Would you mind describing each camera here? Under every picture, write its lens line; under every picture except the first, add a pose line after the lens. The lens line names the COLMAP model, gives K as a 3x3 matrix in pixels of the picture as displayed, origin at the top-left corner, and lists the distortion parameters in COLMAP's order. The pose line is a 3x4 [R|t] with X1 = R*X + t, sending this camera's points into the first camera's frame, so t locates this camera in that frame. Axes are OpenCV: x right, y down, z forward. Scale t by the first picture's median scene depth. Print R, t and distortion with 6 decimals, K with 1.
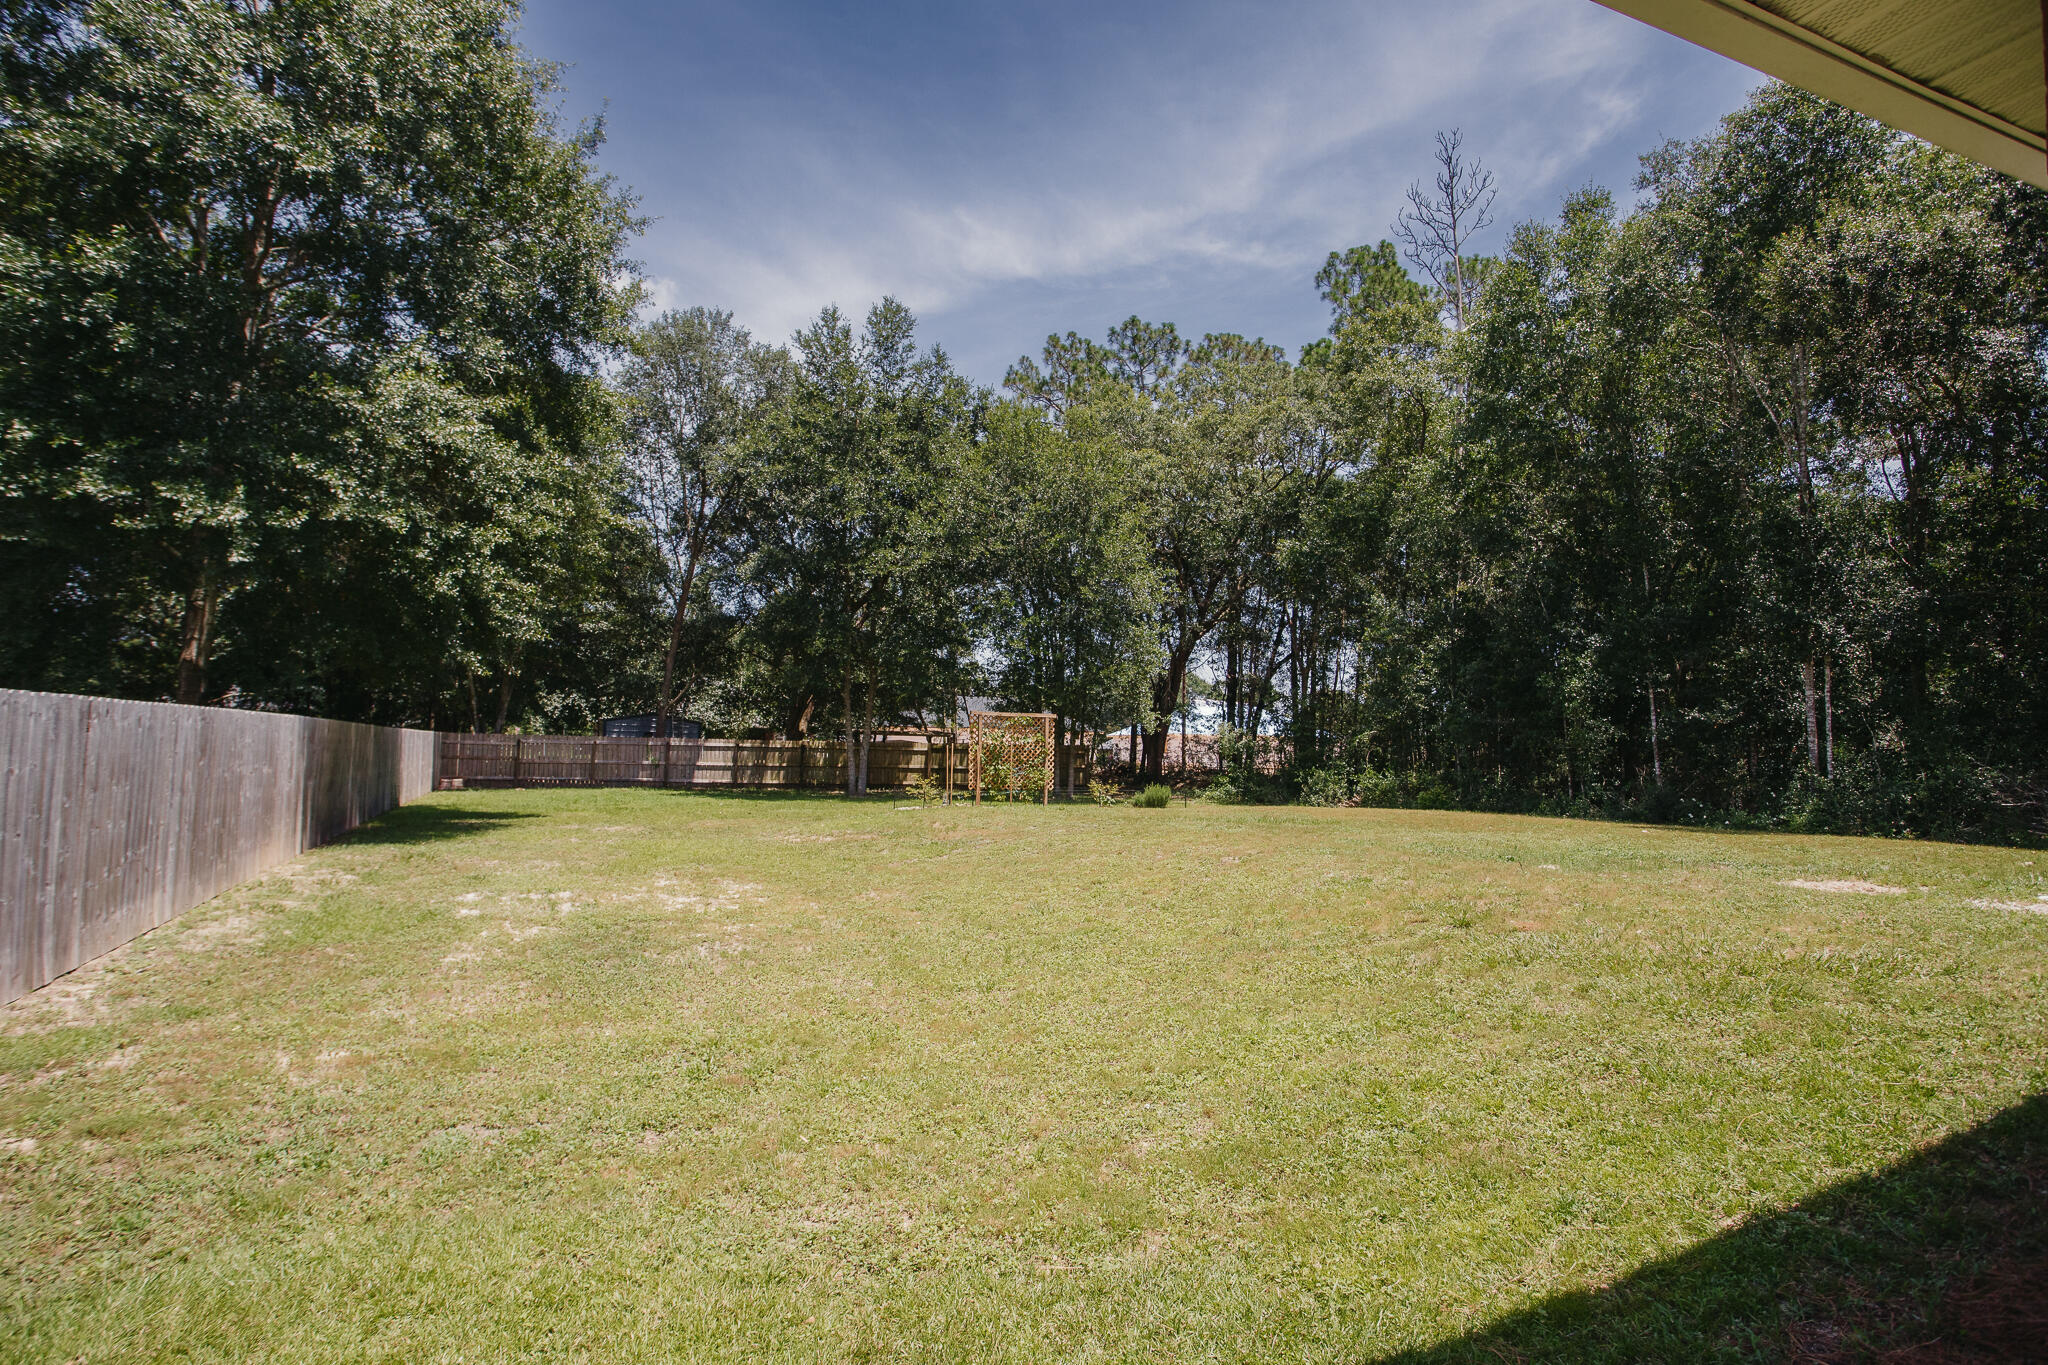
lens RADIAL K [[1176.0, 0, 979.6], [0, 1176.0, 652.7], [0, 0, 1]] dist [-0.045437, 0.010599]
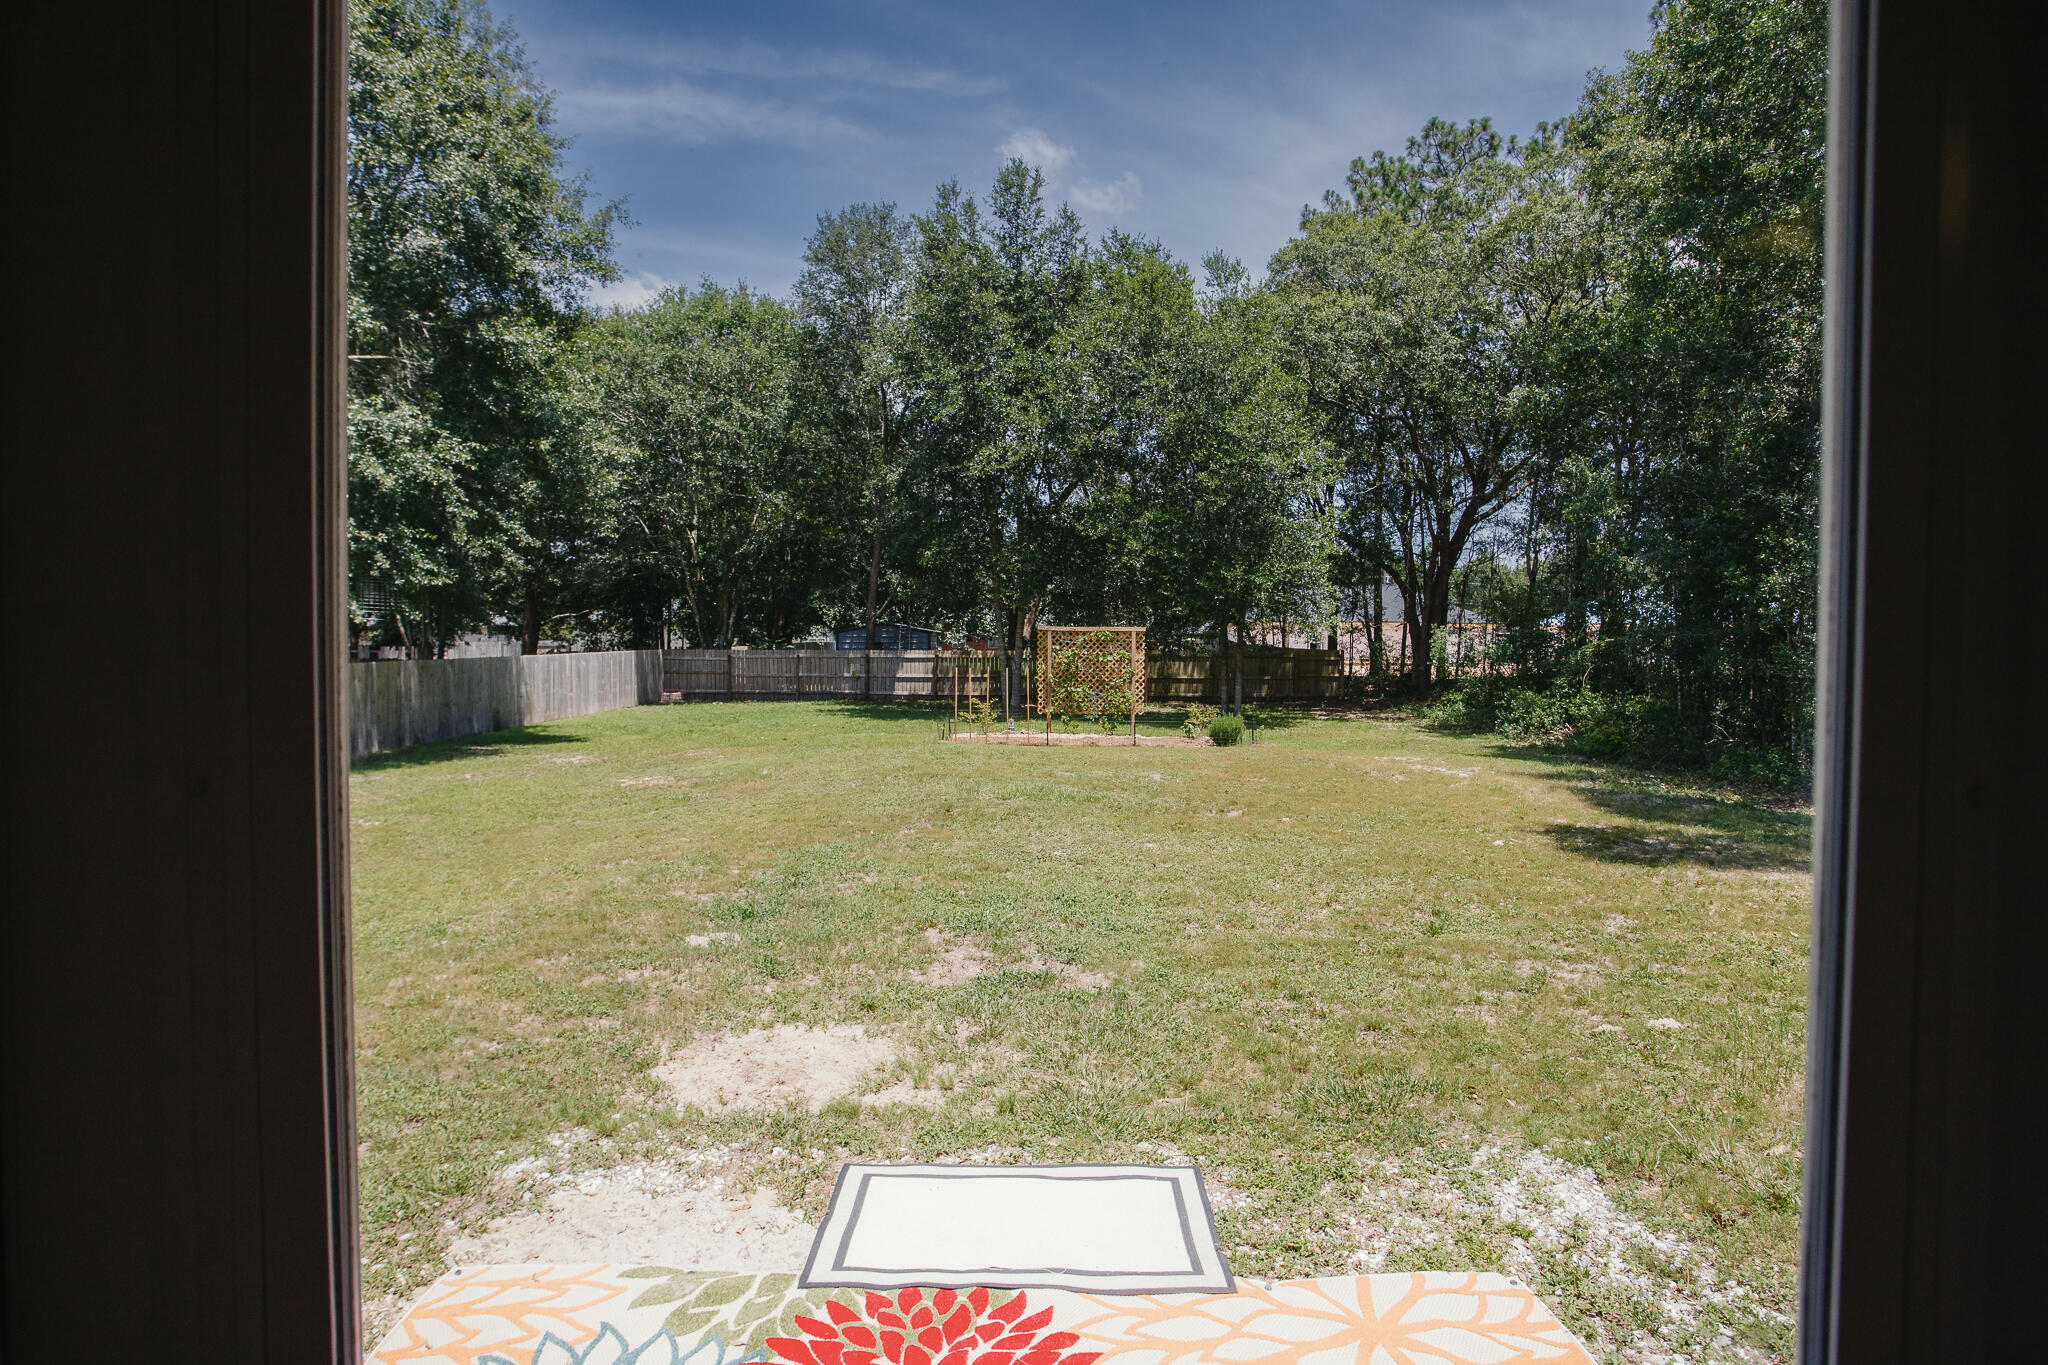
lens RADIAL K [[1176.0, 0, 1002.3], [0, 1176.0, 662.9], [0, 0, 1]] dist [-0.045437, 0.010599]
pose [[0.898082, -0.003192, -0.439816, 0.281954], [0.050935, 0.994000, 0.096793, -0.008104], [0.436869, -0.109330, 0.892857, 0.151189]]
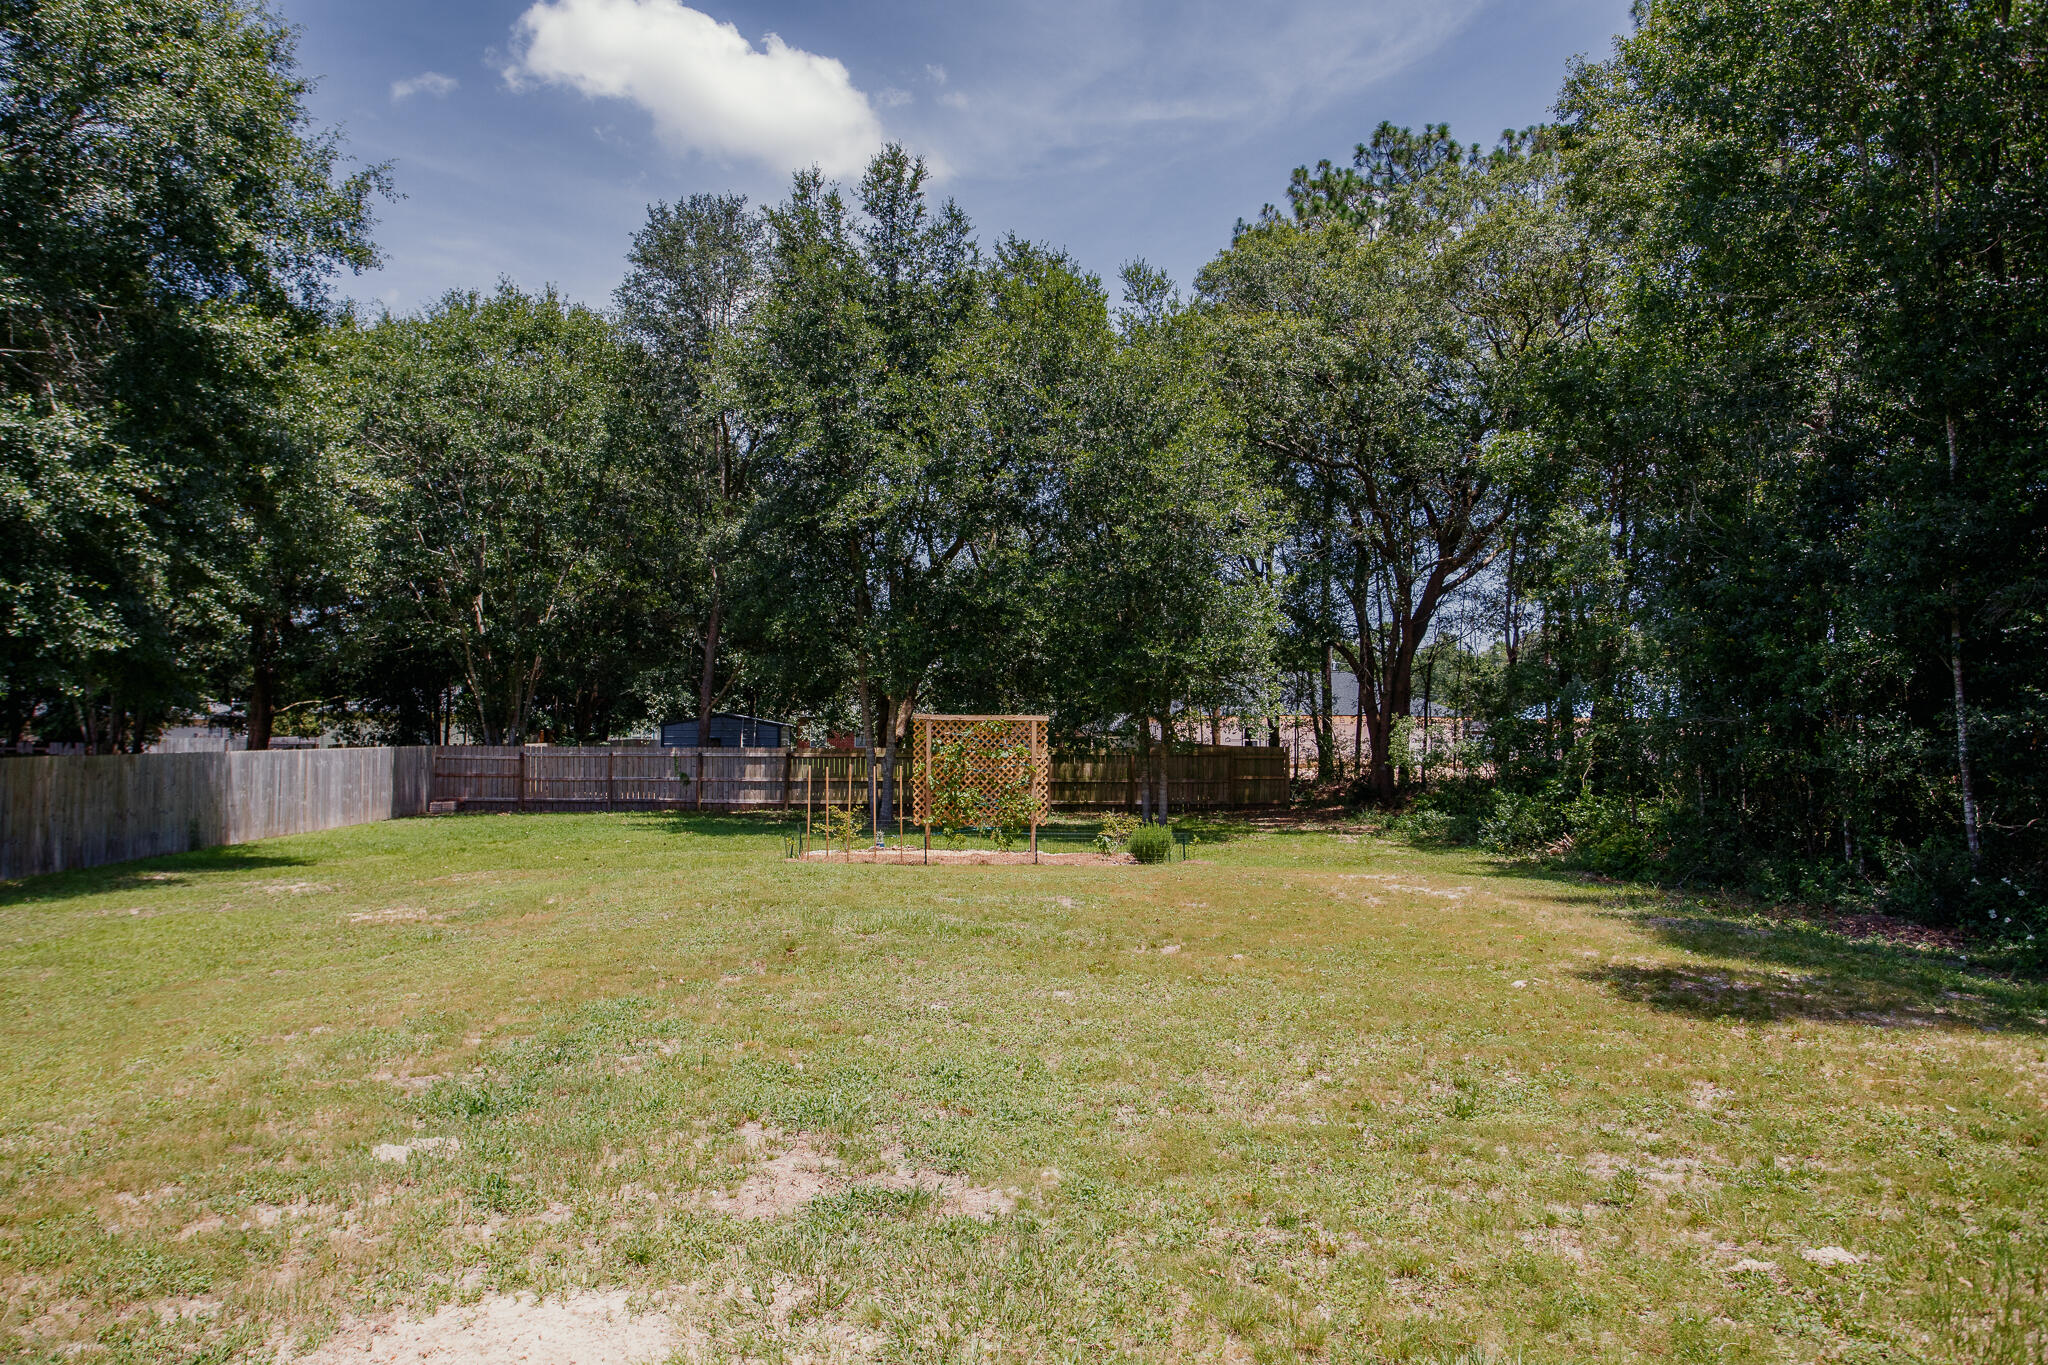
lens RADIAL K [[1414.3, 0, 1010.5], [0, 1414.3, 659.7], [0, 0, 1]] dist [-0.031970, 0.043296]
pose [[0.936067, -0.031346, -0.350422, 0.270494], [0.042504, 0.998803, 0.024194, -0.000917], [0.349244, -0.037541, 0.936279, 0.178855]]
